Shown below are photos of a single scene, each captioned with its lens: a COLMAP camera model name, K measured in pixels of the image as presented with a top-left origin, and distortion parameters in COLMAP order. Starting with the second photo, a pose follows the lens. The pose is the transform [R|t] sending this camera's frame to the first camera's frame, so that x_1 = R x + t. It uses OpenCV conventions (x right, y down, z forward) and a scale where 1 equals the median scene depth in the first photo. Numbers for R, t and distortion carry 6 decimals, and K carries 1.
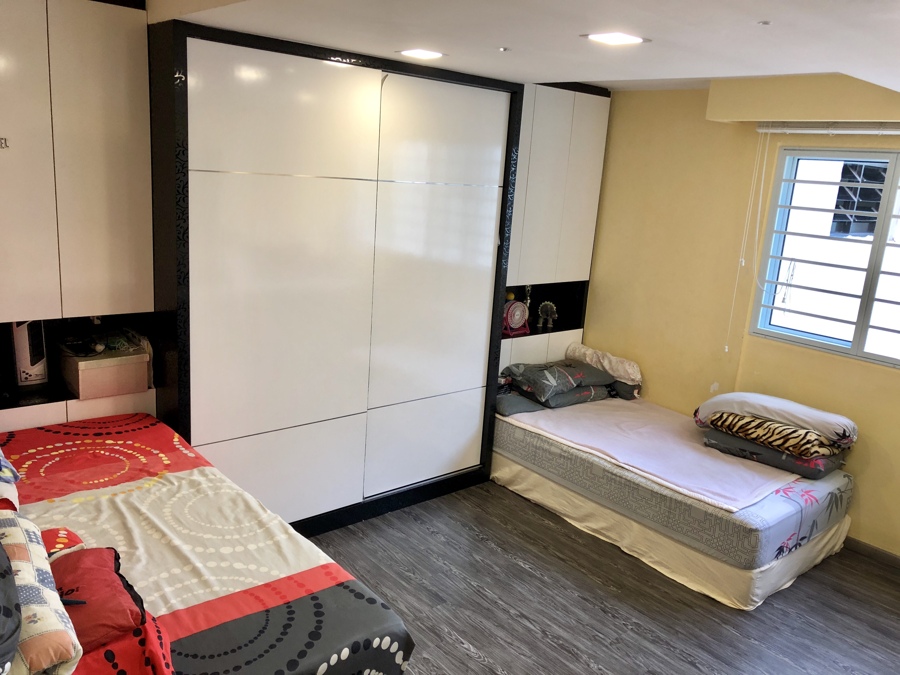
lens RADIAL K [[743.5, 0, 451.7], [0, 743.5, 338.9], [0, 0, 1]] dist [0.046830, -0.056514]
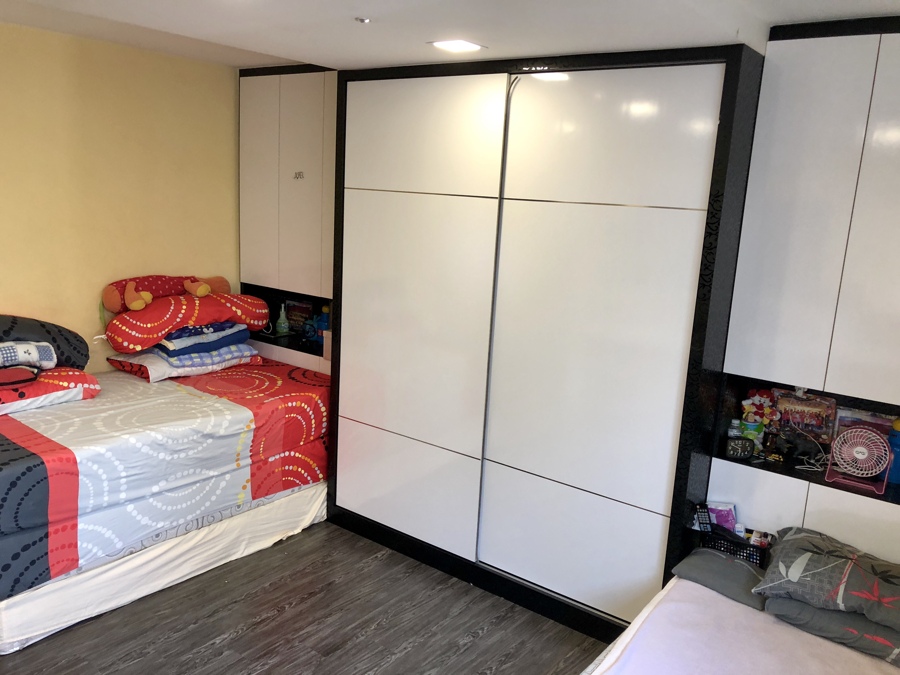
lens RADIAL K [[743.5, 0, 450.5], [0, 743.5, 337.6], [0, 0, 1]] dist [0.046830, -0.056514]
pose [[0.204909, 0.137145, -0.969125, 0.804799], [-0.261329, 0.961857, 0.080862, -0.116846], [0.943250, 0.236691, 0.232933, 0.822288]]
